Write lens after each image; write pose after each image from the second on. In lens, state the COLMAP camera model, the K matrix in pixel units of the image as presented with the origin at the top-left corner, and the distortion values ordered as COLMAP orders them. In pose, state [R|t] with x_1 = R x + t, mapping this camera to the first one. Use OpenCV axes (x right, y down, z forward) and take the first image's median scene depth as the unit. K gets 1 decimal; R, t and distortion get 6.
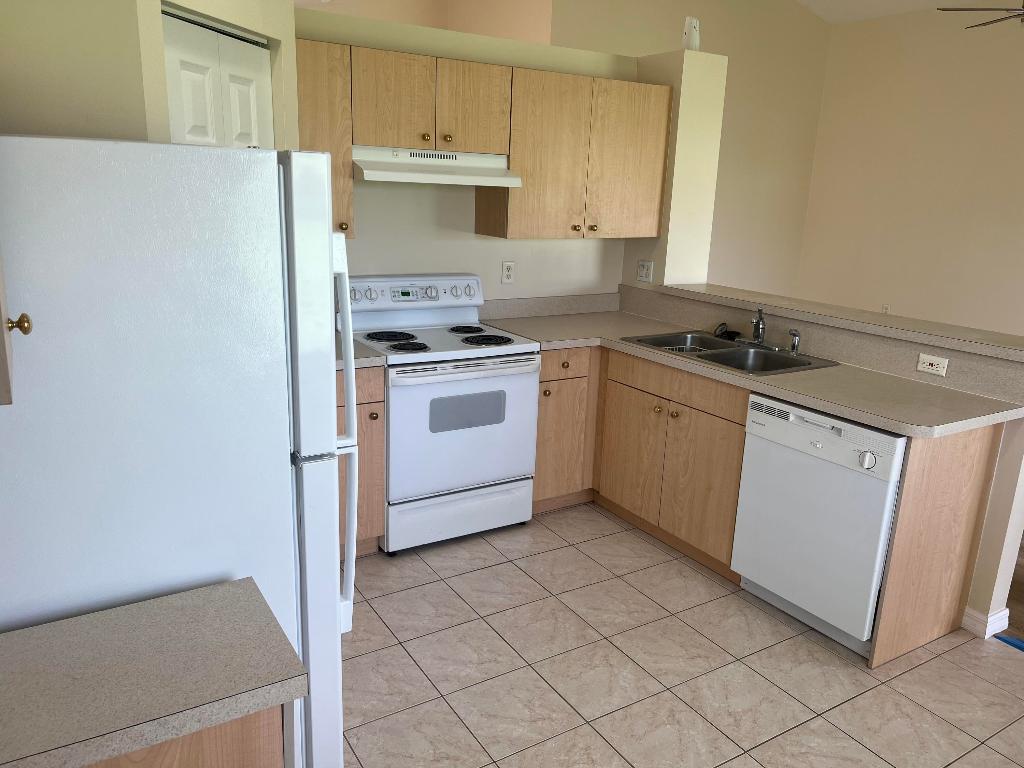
lens RADIAL K [[768.6, 0, 512.0], [0, 768.6, 384.0], [0, 0, 1]] dist [0.060000, -0.001518]
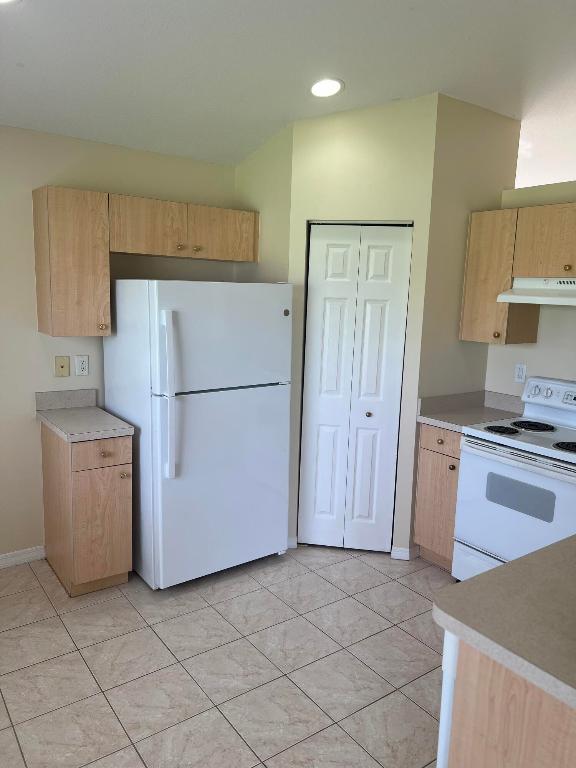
lens RADIAL K [[576.4, 0, 307.2], [0, 576.4, 384.7], [0, 0, 1]] dist [0.060000, -0.001518]
pose [[0.103349, 0.123548, -0.986942, 0.787402], [-0.287223, 0.953691, 0.089309, -0.115916], [0.952272, 0.274242, 0.134049, 0.566216]]
